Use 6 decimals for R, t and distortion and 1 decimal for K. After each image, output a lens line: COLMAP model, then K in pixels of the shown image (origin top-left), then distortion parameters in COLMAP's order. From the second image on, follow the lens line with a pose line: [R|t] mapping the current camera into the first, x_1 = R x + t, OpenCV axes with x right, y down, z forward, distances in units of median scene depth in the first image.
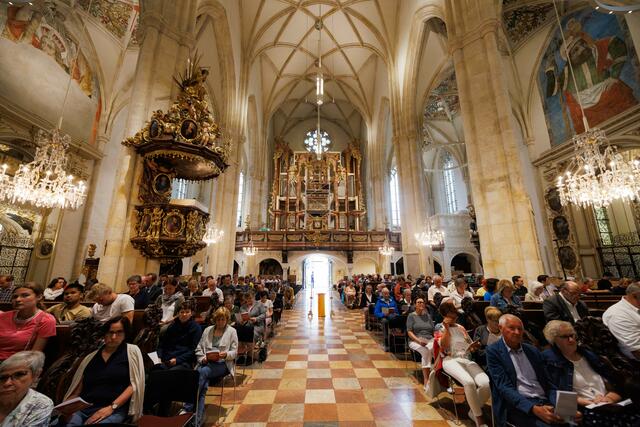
lens RADIAL K [[256.3, 0, 319.6], [0, 256.3, 213.1], [0, 0, 1]] dist [0.001487, 0.000078]
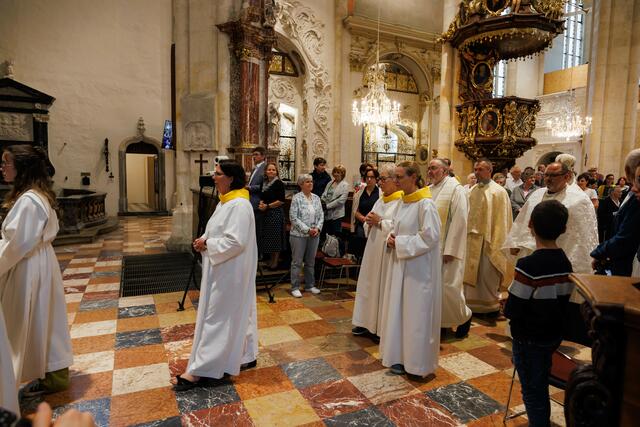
lens RADIAL K [[399.3, 0, 318.0], [0, 399.3, 210.6], [0, 0, 1]] dist [-0.005553, -0.001644]
pose [[0.418492, 0.085200, -0.904216, 0.389024], [0.187078, 0.966154, 0.177620, -0.013584], [0.888744, -0.243491, 0.388388, -0.110327]]
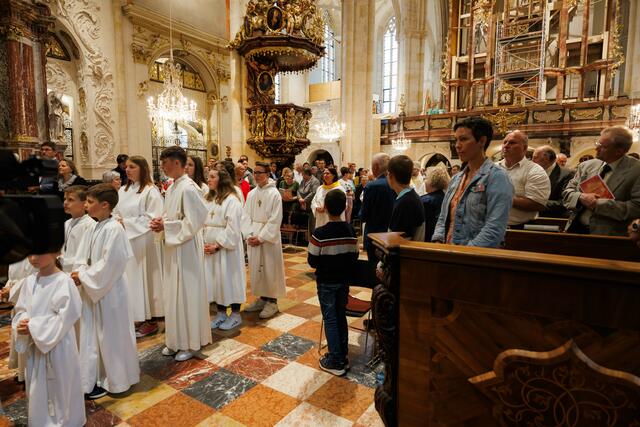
lens RADIAL K [[379.5, 0, 318.2], [0, 379.5, 210.1], [0, 0, 1]] dist [-0.001288, -0.000408]
pose [[0.822820, 0.059995, -0.565126, 0.402376], [0.123550, 0.951743, 0.280927, -0.030449], [0.554709, -0.300974, 0.775701, -0.169600]]
